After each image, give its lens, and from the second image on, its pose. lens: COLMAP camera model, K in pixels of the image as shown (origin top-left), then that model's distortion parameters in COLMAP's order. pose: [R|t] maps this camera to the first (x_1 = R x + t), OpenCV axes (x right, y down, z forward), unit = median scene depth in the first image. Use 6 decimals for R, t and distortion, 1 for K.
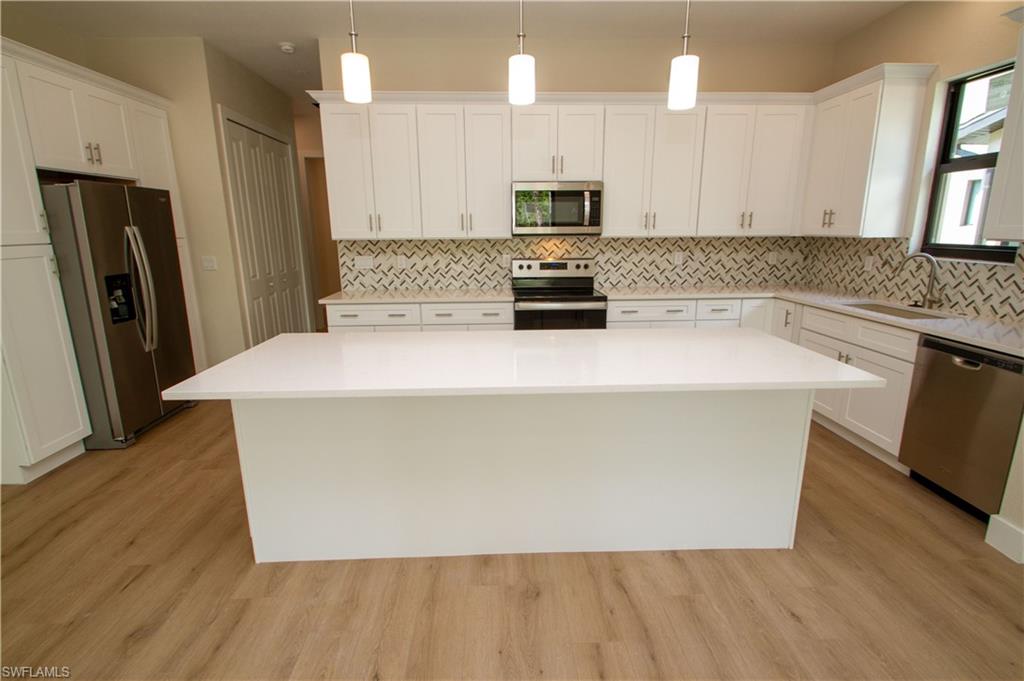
lens RADIAL K [[485.3, 0, 513.4], [0, 485.3, 343.7], [0, 0, 1]] dist [0.014988, -0.016180]
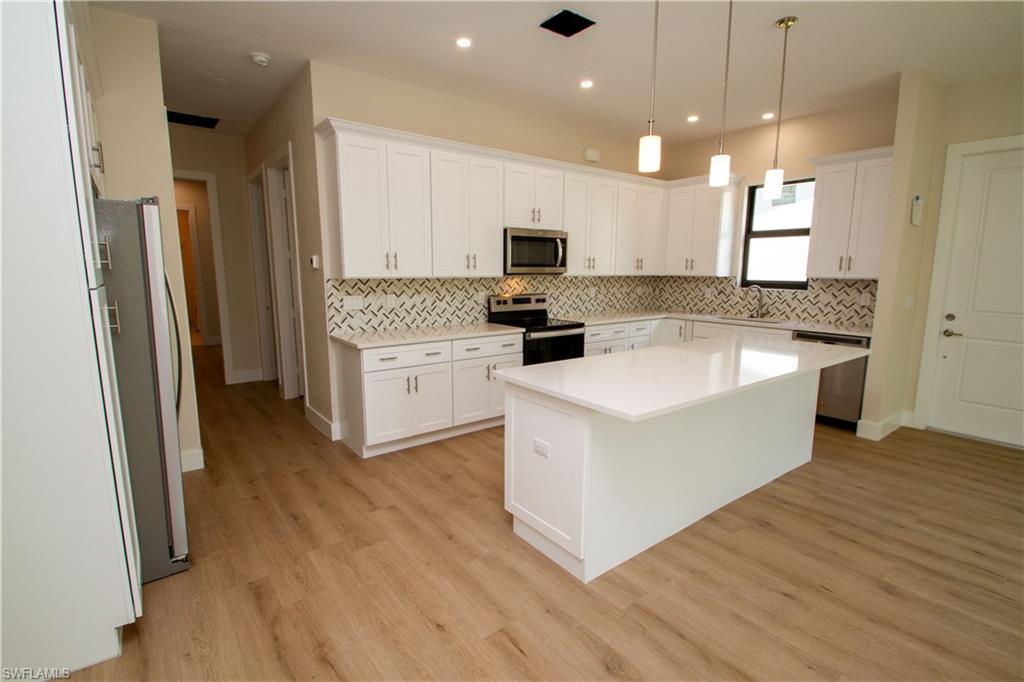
lens RADIAL K [[479.9, 0, 511.7], [0, 479.9, 343.6], [0, 0, 1]] dist [0.006083, 0.000238]
pose [[0.816633, -0.079746, 0.571621, -0.594077], [0.121983, 0.991883, -0.035892, -0.021863], [-0.564119, 0.099039, 0.819732, 0.094494]]
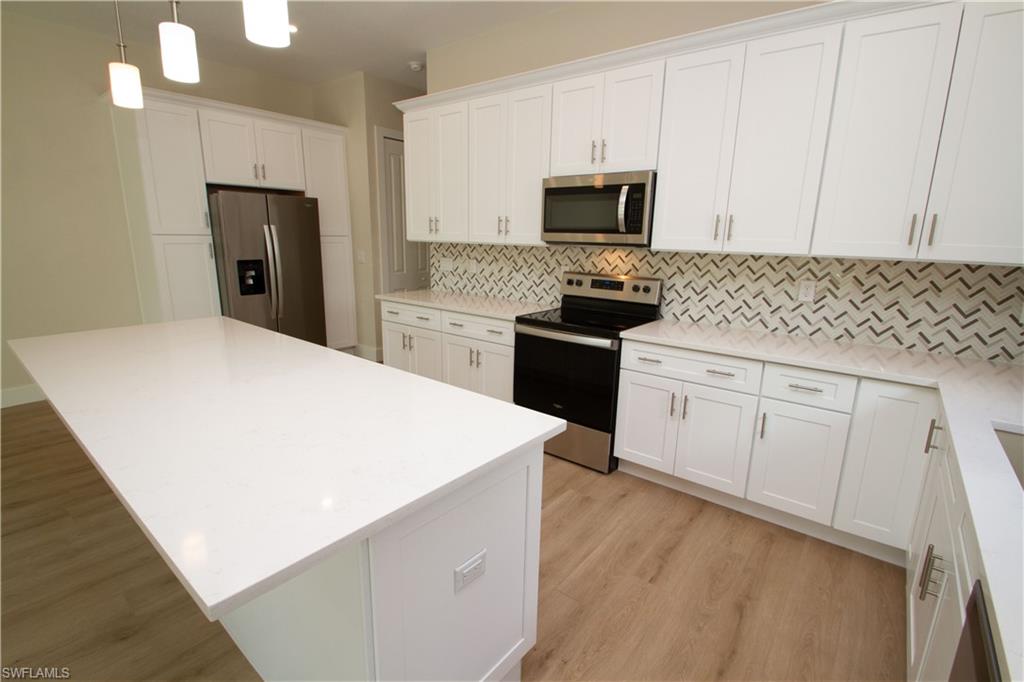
lens RADIAL K [[479.9, 0, 511.7], [0, 479.9, 343.6], [0, 0, 1]] dist [0.006083, 0.000238]
pose [[0.751545, 0.169494, -0.637536, 0.471743], [-0.175996, 0.982917, 0.053847, -0.082804], [0.635772, 0.071736, 0.768536, 0.326868]]
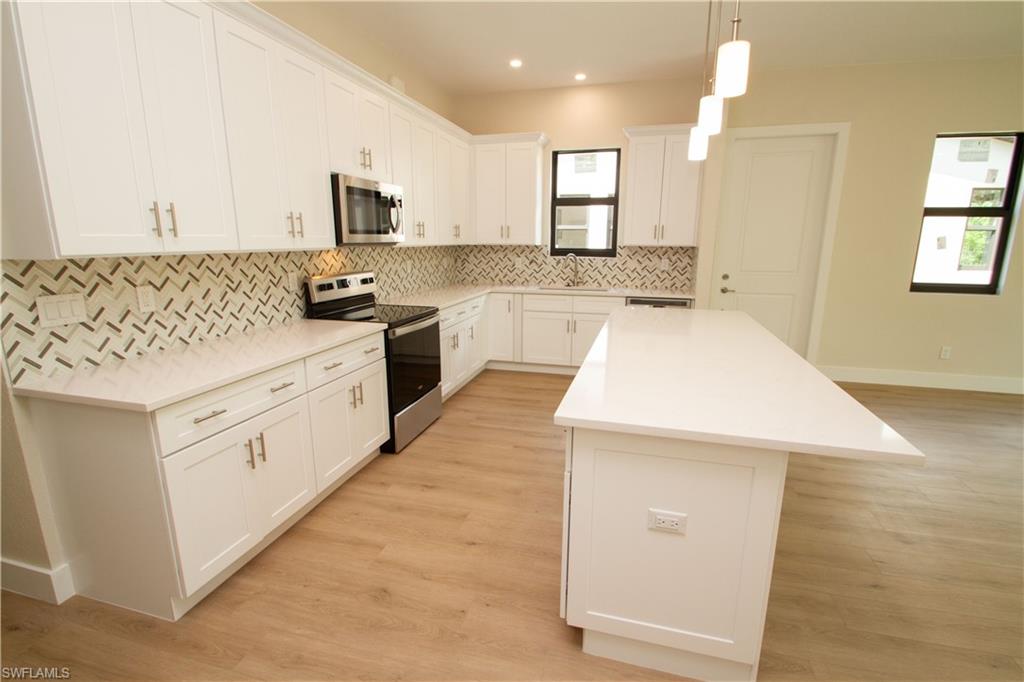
lens RADIAL K [[474.0, 0, 511.8], [0, 474.0, 344.4], [0, 0, 1]] dist [0.011584, -0.015702]
pose [[0.304251, -0.200169, 0.931324, -0.588383], [0.212226, 0.967345, 0.138579, -0.112638], [-0.928650, 0.155489, 0.336797, 0.499511]]
